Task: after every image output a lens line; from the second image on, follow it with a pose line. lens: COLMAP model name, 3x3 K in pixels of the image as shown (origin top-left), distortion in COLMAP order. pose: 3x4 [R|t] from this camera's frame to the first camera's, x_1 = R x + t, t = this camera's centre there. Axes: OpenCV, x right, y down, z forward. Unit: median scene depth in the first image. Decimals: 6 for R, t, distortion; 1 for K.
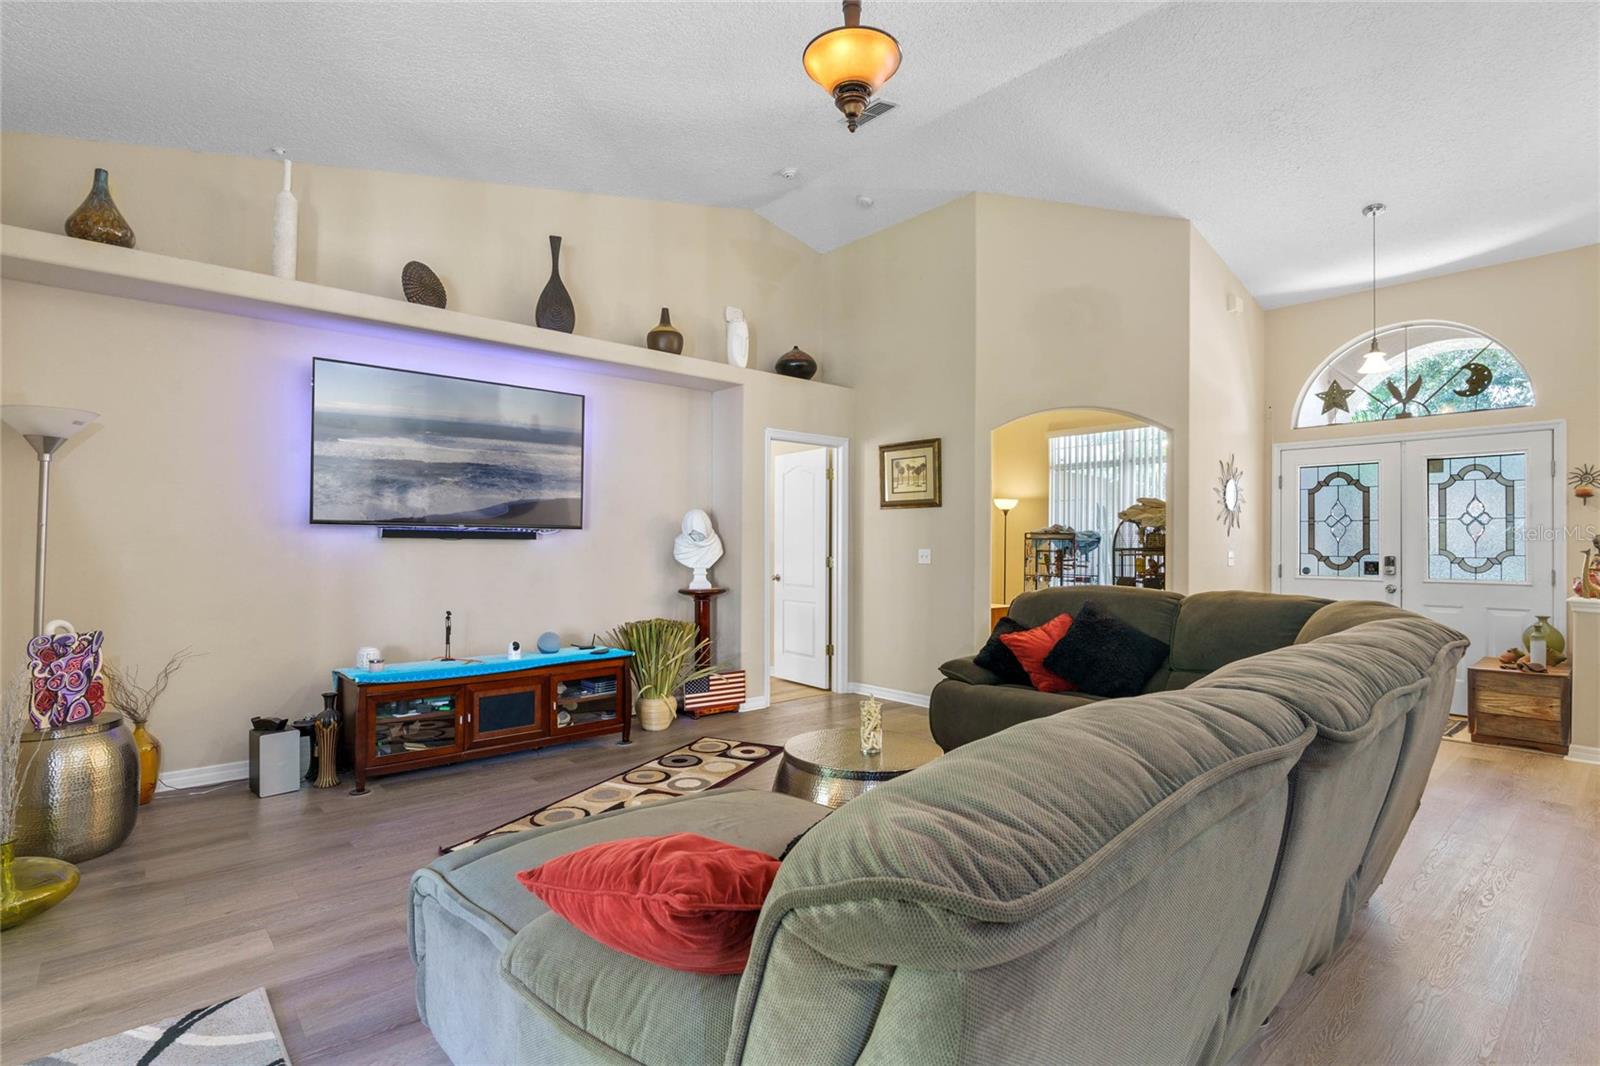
lens RADIAL K [[776.9, 0, 800.0], [0, 776.9, 533.0], [0, 0, 1]] dist [-0.000303, -0.000338]
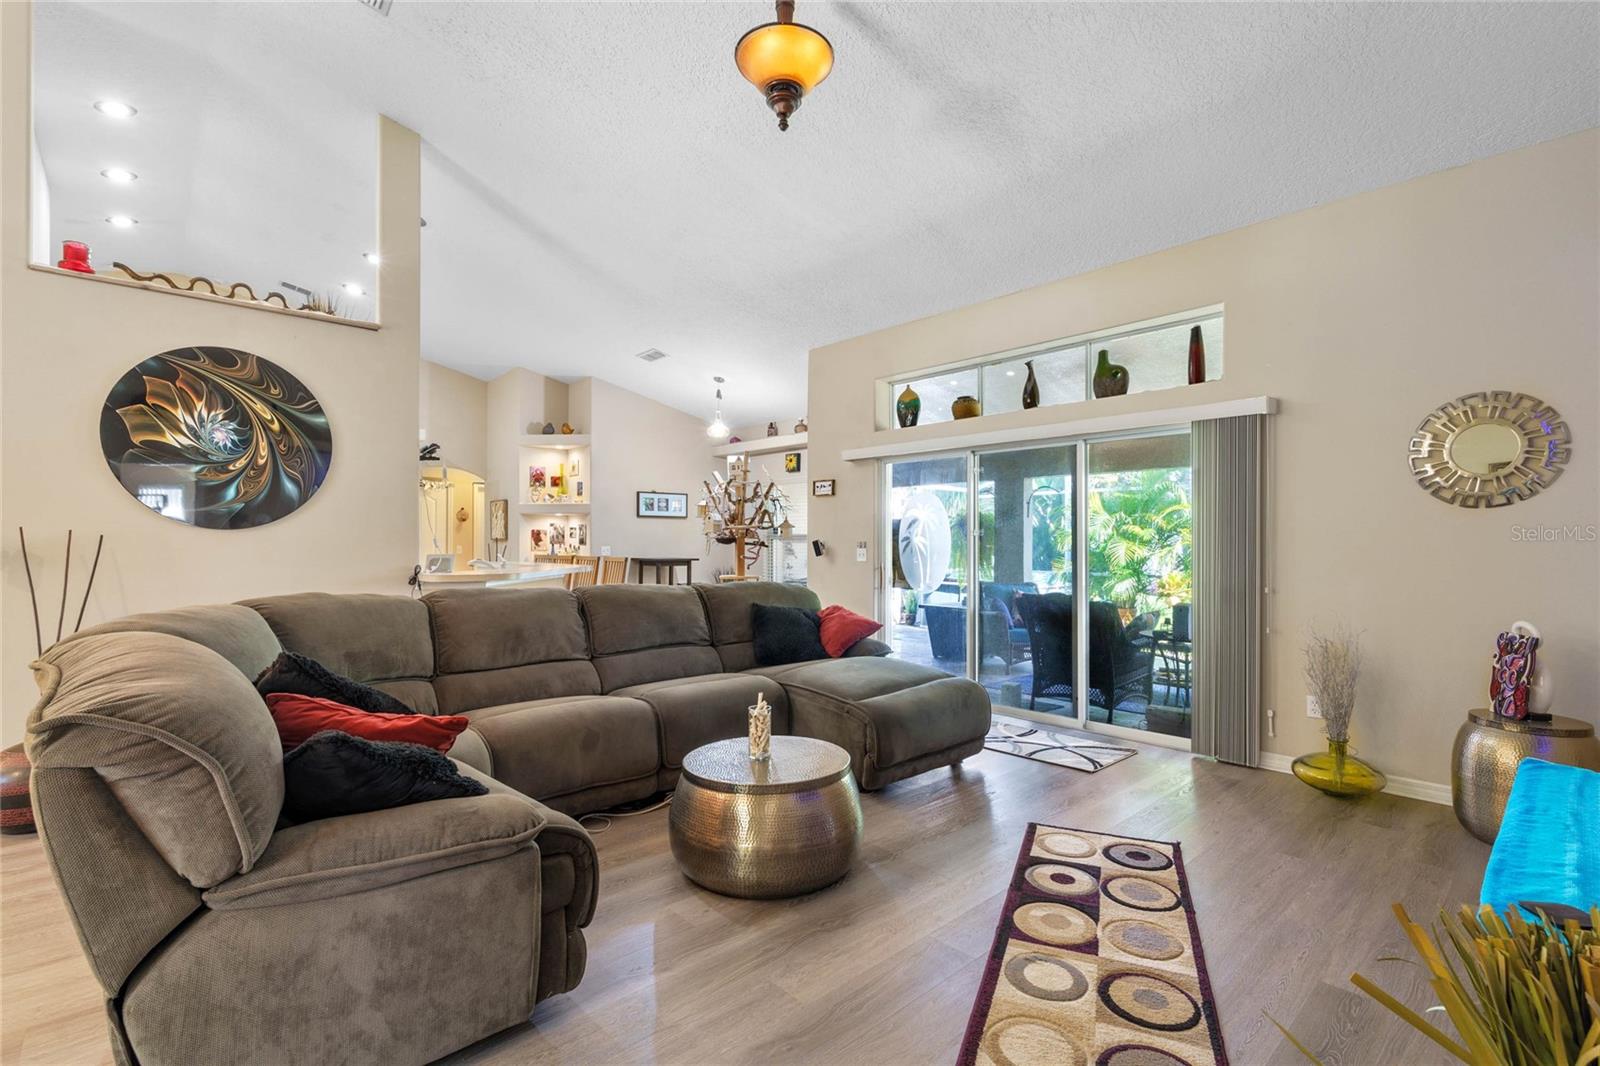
lens RADIAL K [[721.0, 0, 796.0], [0, 721.0, 538.8], [0, 0, 1]] dist [-0.000828, -0.000108]
pose [[-0.999937, -0.007669, -0.008137, 0.029447], [-0.007484, 0.999718, -0.022532, 0.014915], [0.008308, -0.022470, -0.999713, 1.029911]]
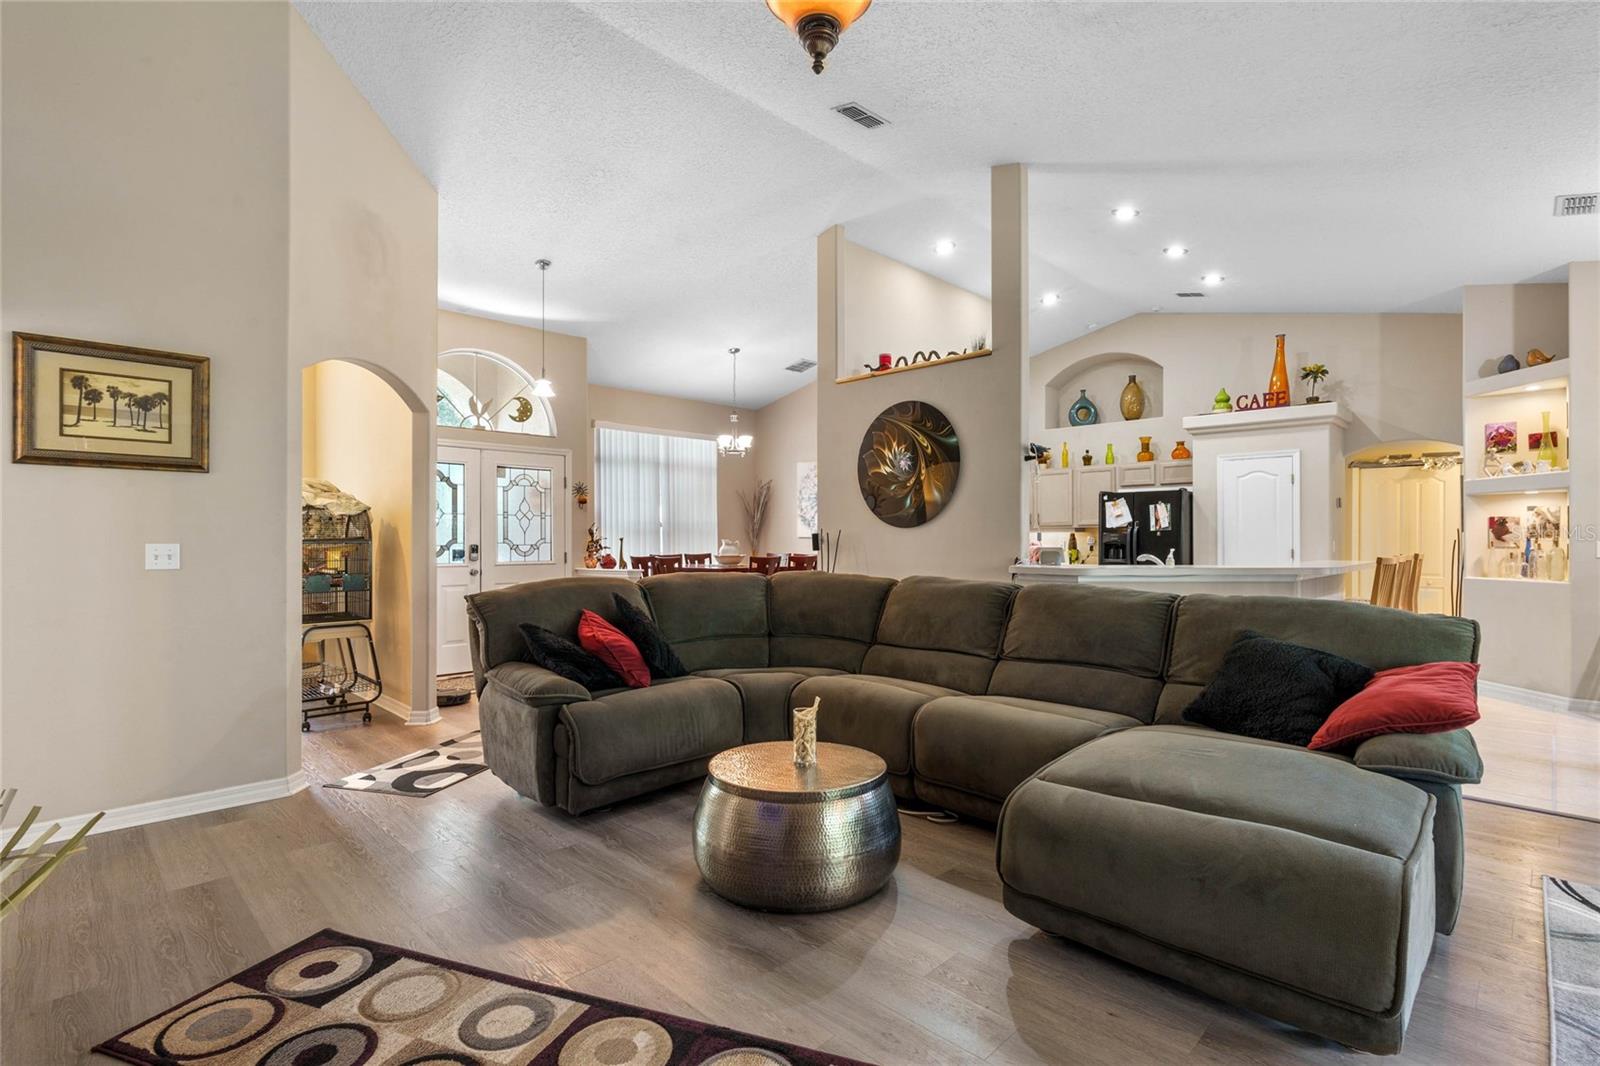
lens RADIAL K [[754.2, 0, 806.5], [0, 754.2, 536.1], [0, 0, 1]] dist [0.000869, 0.000522]
pose [[-0.067162, -0.003233, 0.997737, -0.429085], [-0.015626, 0.999876, 0.002188, 0.006554], [-0.997620, -0.015443, -0.067204, 0.572487]]
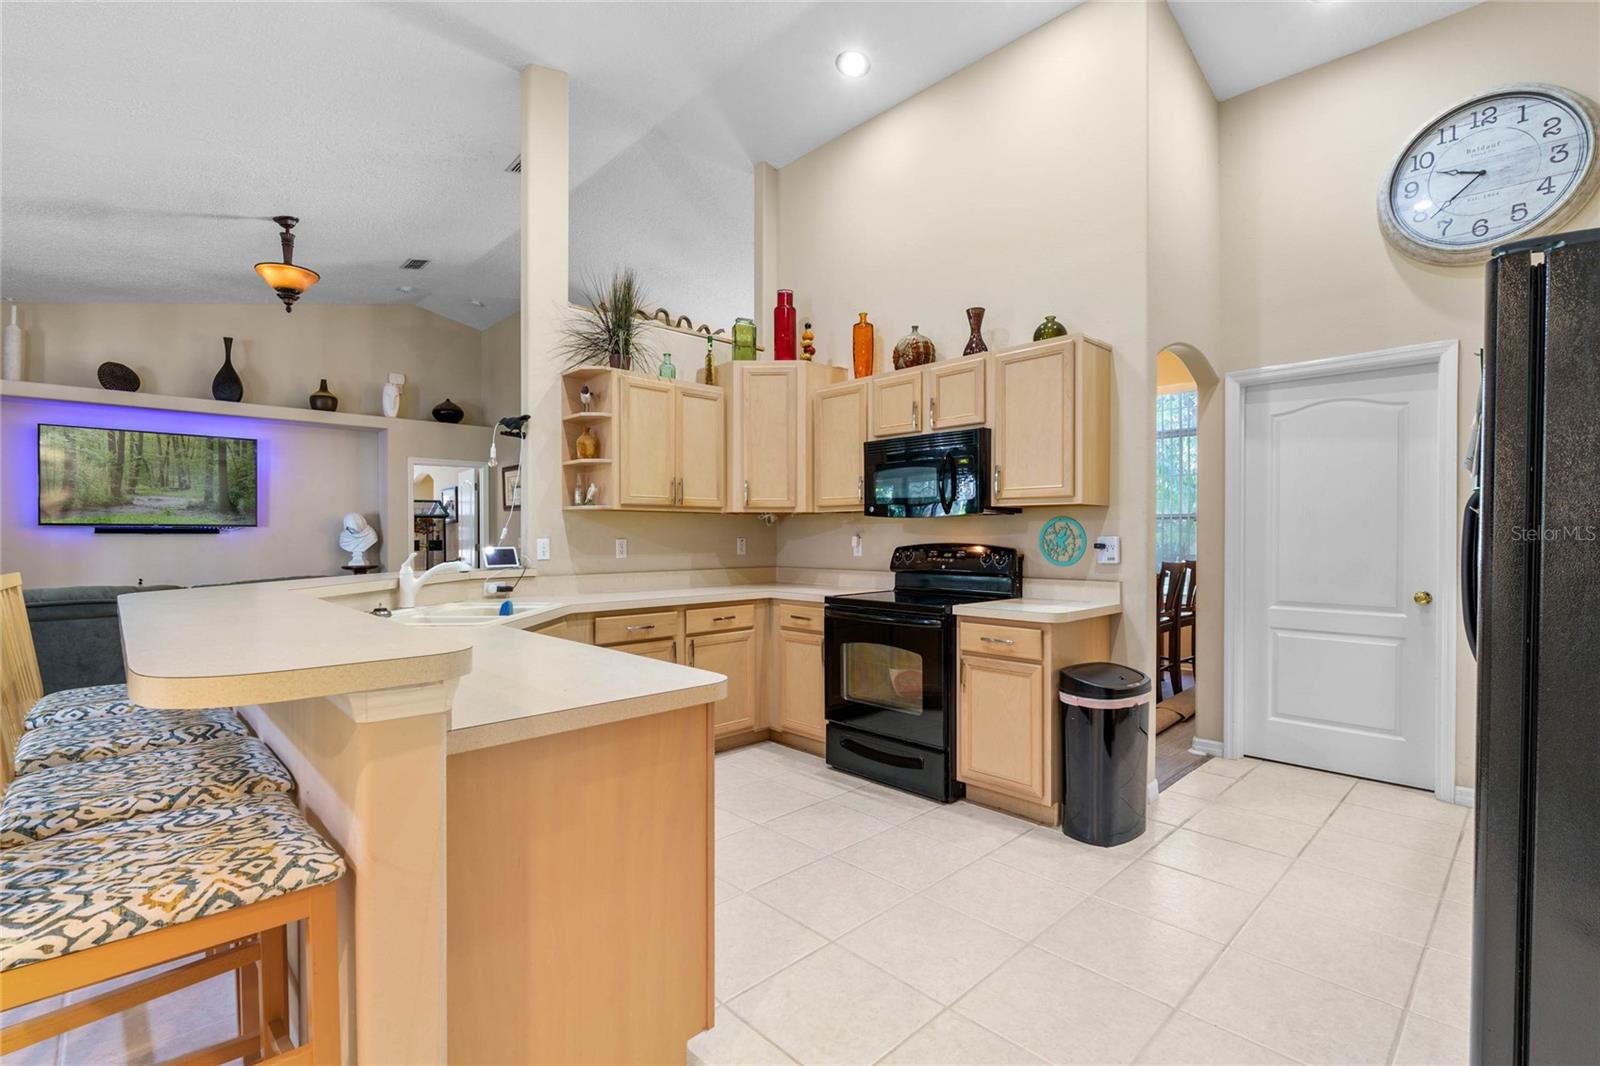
lens RADIAL K [[716.3, 0, 803.2], [0, 716.3, 537.7], [0, 0, 1]] dist [-0.008647, 0.000310]
pose [[0.998927, -0.007956, 0.045632, 0.658164], [0.007141, 0.999813, 0.017999, -0.000886], [-0.045767, -0.017653, 0.998796, -0.411550]]
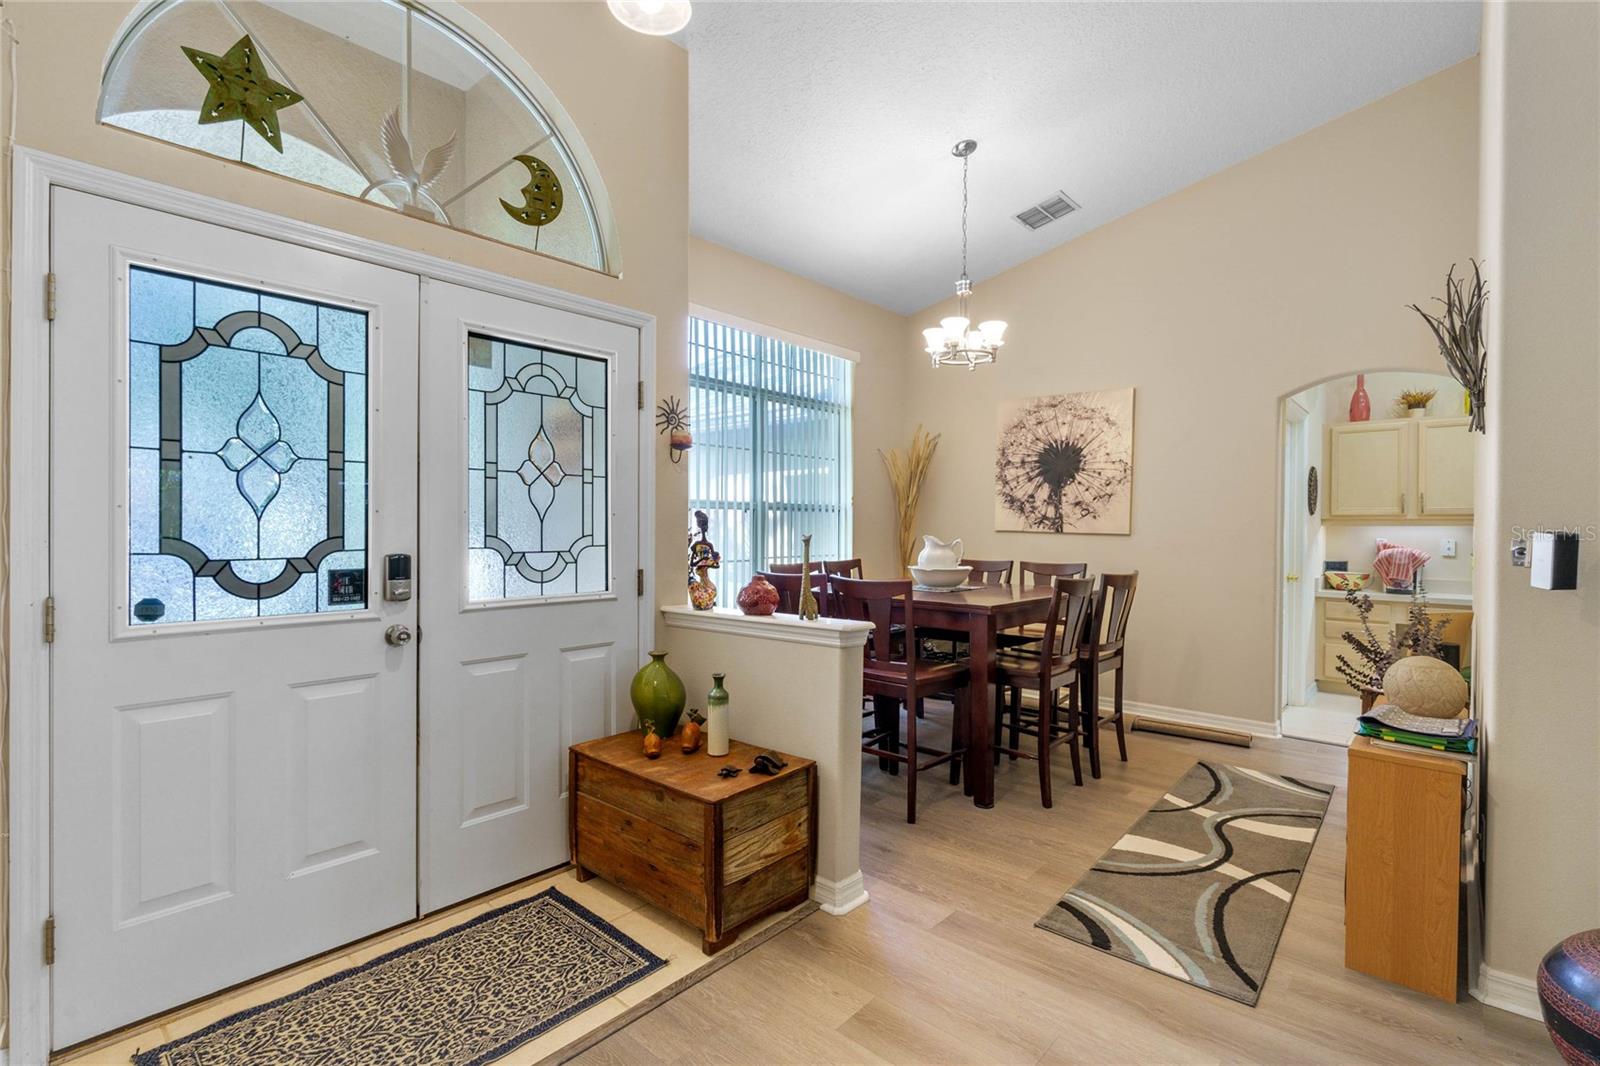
lens RADIAL K [[739.2, 0, 804.5], [0, 739.2, 530.8], [0, 0, 1]] dist [-0.000173, 0.000335]
pose [[-0.117091, -0.014503, 0.993015, 0.358980], [-0.024299, 0.999636, 0.011734, 0.008328], [-0.992824, -0.022755, -0.117401, 0.840810]]
